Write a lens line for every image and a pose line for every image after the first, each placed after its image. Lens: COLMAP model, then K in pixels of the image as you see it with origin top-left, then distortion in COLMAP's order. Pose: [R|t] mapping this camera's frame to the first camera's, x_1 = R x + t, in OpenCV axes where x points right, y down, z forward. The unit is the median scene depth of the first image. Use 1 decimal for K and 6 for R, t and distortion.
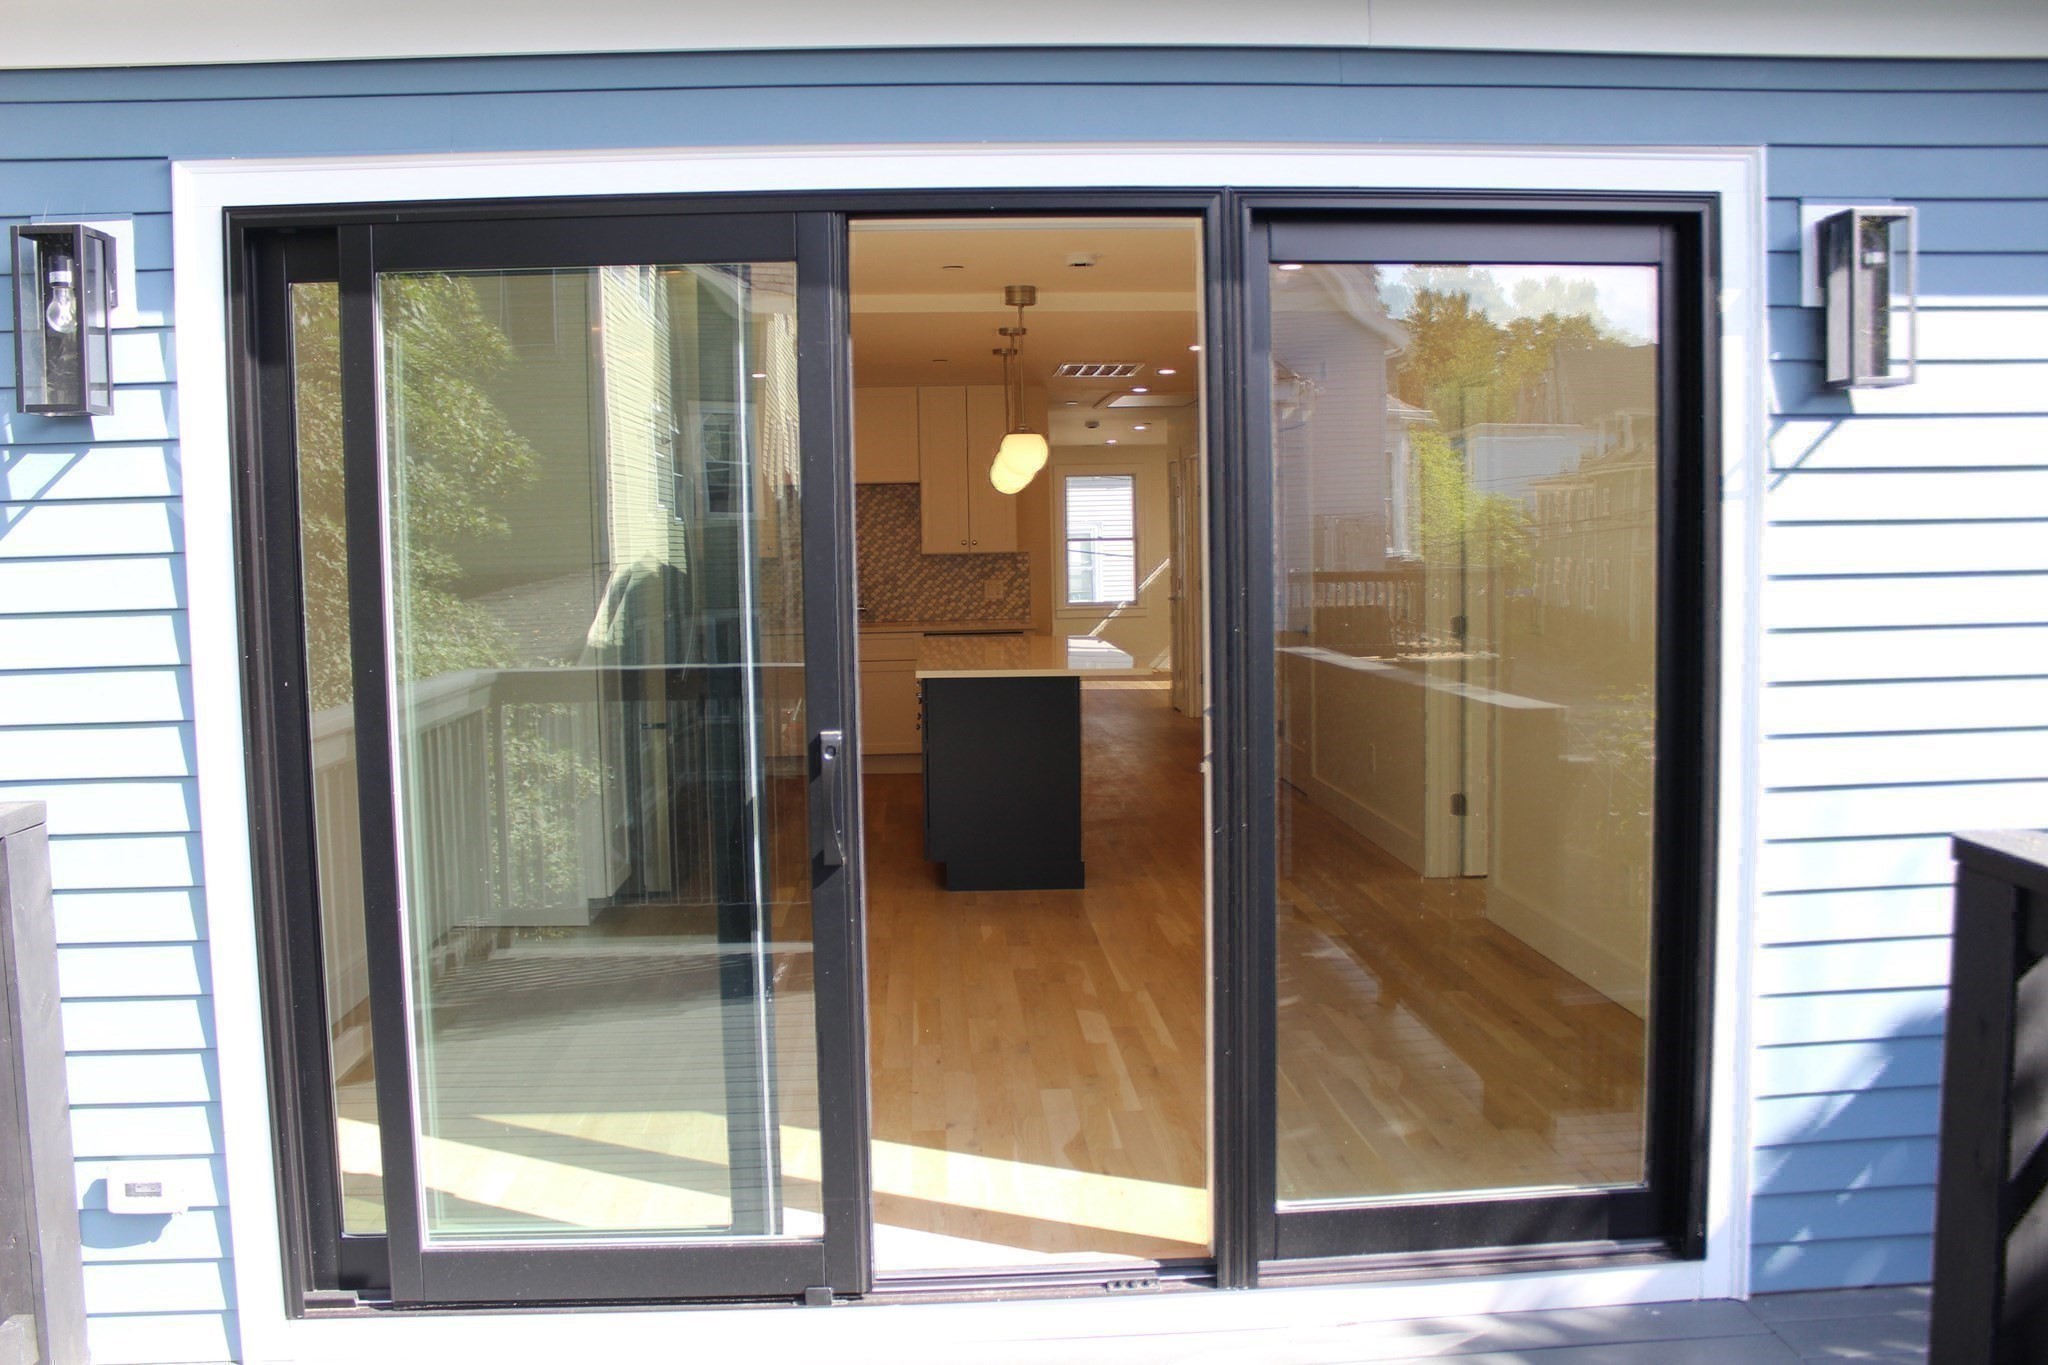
lens RADIAL K [[1702.2, 0, 1009.4], [0, 1702.2, 685.5], [0, 0, 1]] dist [-0.155389, 0.130568]
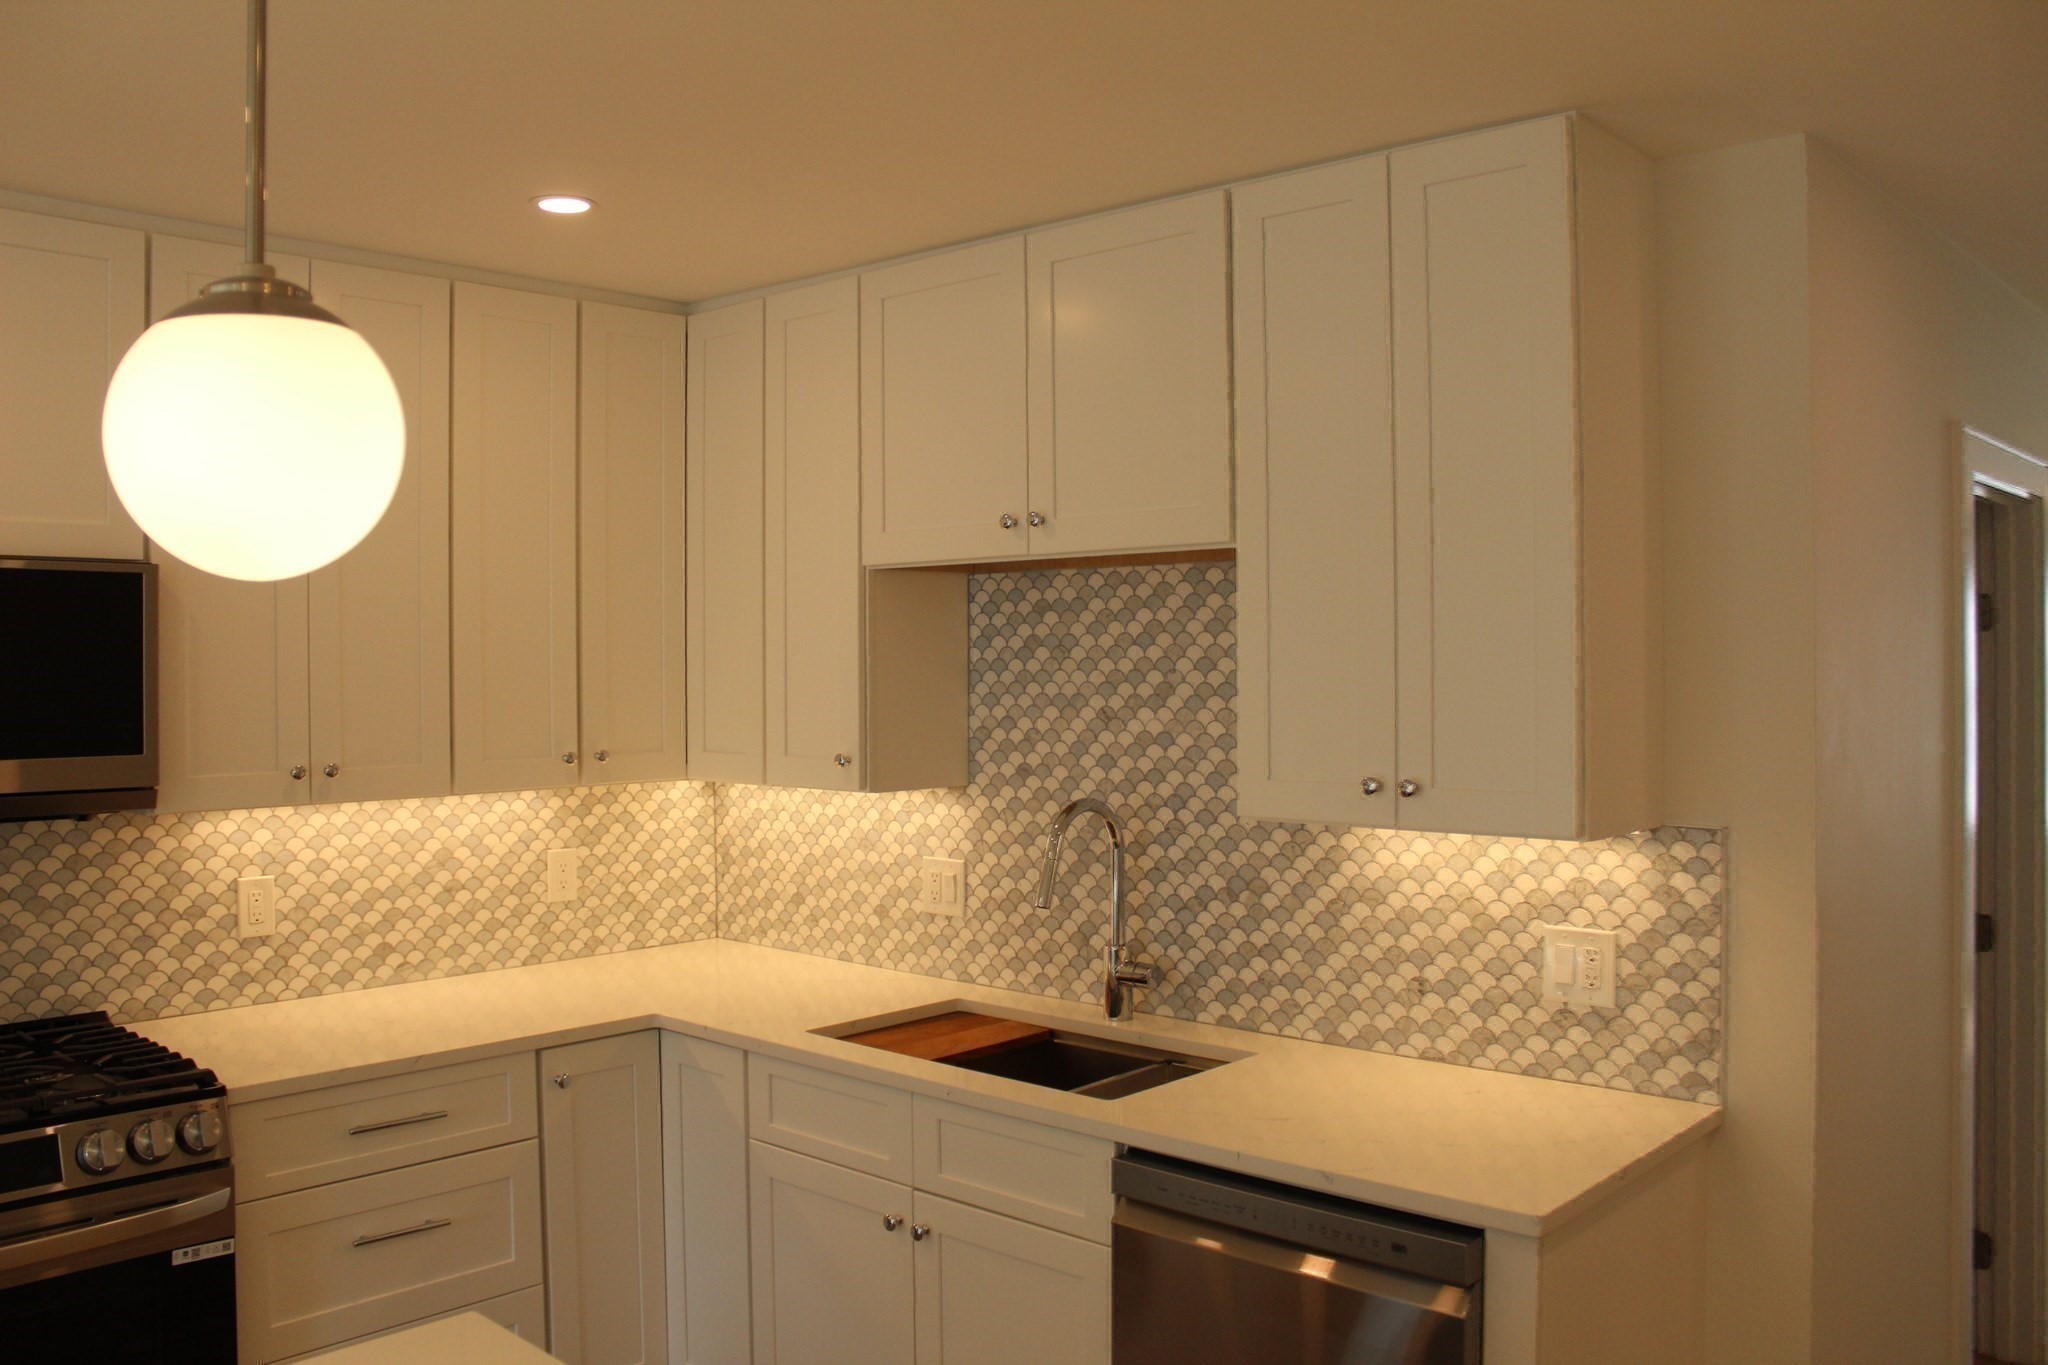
lens RADIAL K [[1702.2, 0, 990.7], [0, 1702.2, 670.2], [0, 0, 1]] dist [-0.155389, 0.130568]
pose [[0.692718, 0.021131, -0.720899, 0.108129], [-0.071733, 0.996633, -0.039715, -0.084227], [0.717633, 0.079223, 0.691901, 0.761626]]
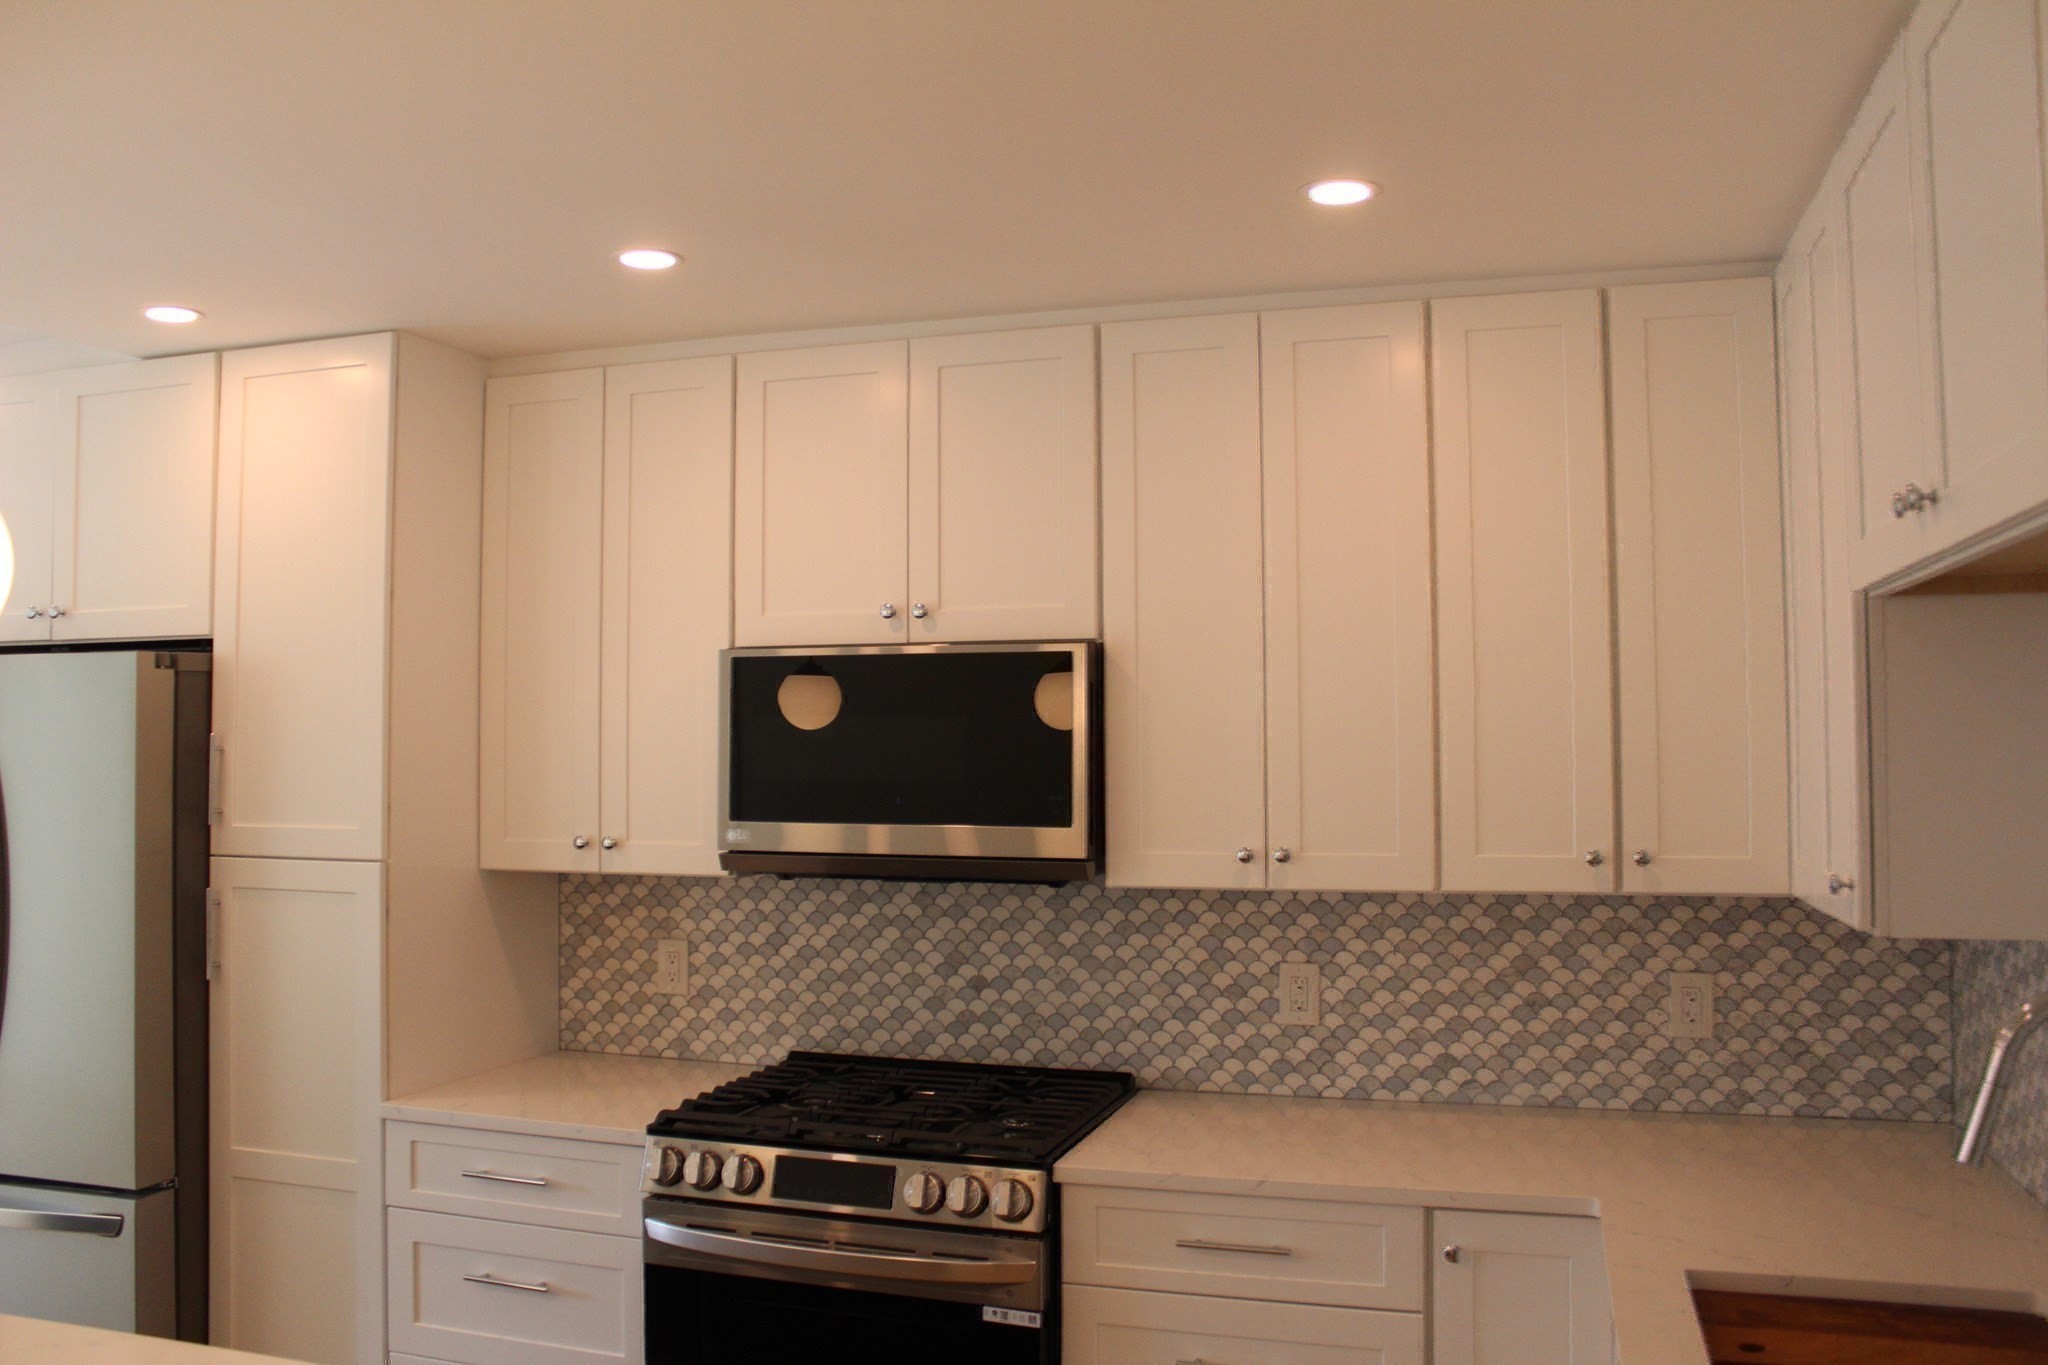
lens RADIAL K [[1702.2, 0, 1017.4], [0, 1702.2, 668.9], [0, 0, 1]] dist [-0.155389, 0.130568]
pose [[-0.353927, -0.016145, -0.935134, 0.090858], [-0.070406, 0.997474, 0.009425, -0.099815], [0.932619, 0.069174, -0.354170, 0.937347]]
